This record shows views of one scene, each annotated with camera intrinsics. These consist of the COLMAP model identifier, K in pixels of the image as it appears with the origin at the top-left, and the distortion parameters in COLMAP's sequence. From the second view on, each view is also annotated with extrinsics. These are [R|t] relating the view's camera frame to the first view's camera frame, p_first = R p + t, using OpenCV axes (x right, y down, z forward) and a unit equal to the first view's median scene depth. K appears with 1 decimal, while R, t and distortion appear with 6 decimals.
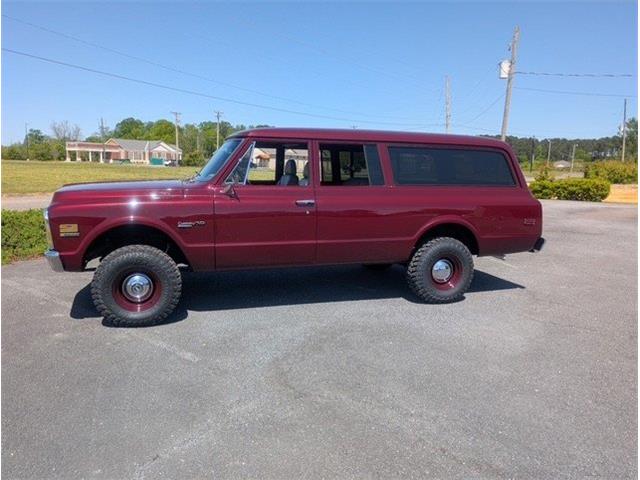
lens RADIAL K [[459.3, 0, 317.4], [0, 459.3, 235.8], [0, 0, 1]] dist [0.003395, 0.001738]
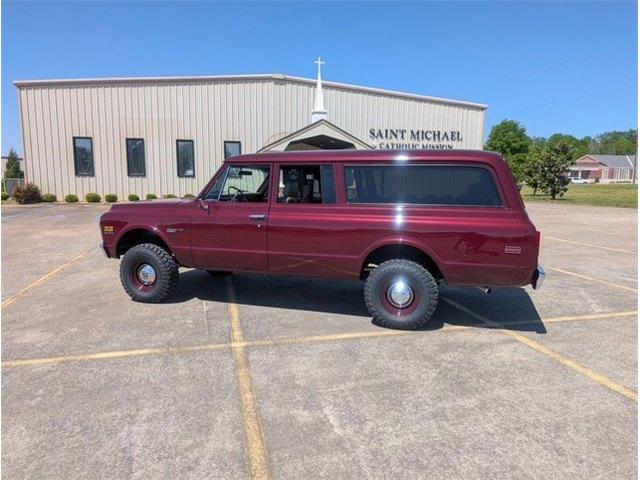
lens RADIAL K [[458.4, 0, 322.9], [0, 458.4, 239.1], [0, 0, 1]] dist [0.003859, -0.000496]
pose [[0.825995, 0.061796, -0.560280, 0.705613], [-0.074141, 0.997248, 0.000688, -0.028577], [0.558780, 0.040971, 0.828303, 0.129002]]
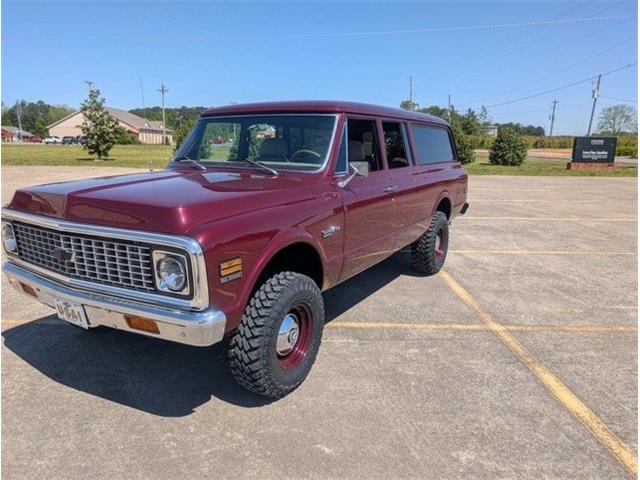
lens RADIAL K [[459.3, 0, 317.4], [0, 459.3, 235.8], [0, 0, 1]] dist [0.003395, 0.001738]
pose [[0.741850, -0.147093, 0.654234, -0.681042], [0.103830, 0.989075, 0.104641, -0.085152], [-0.662478, -0.009699, 0.749018, 0.403274]]
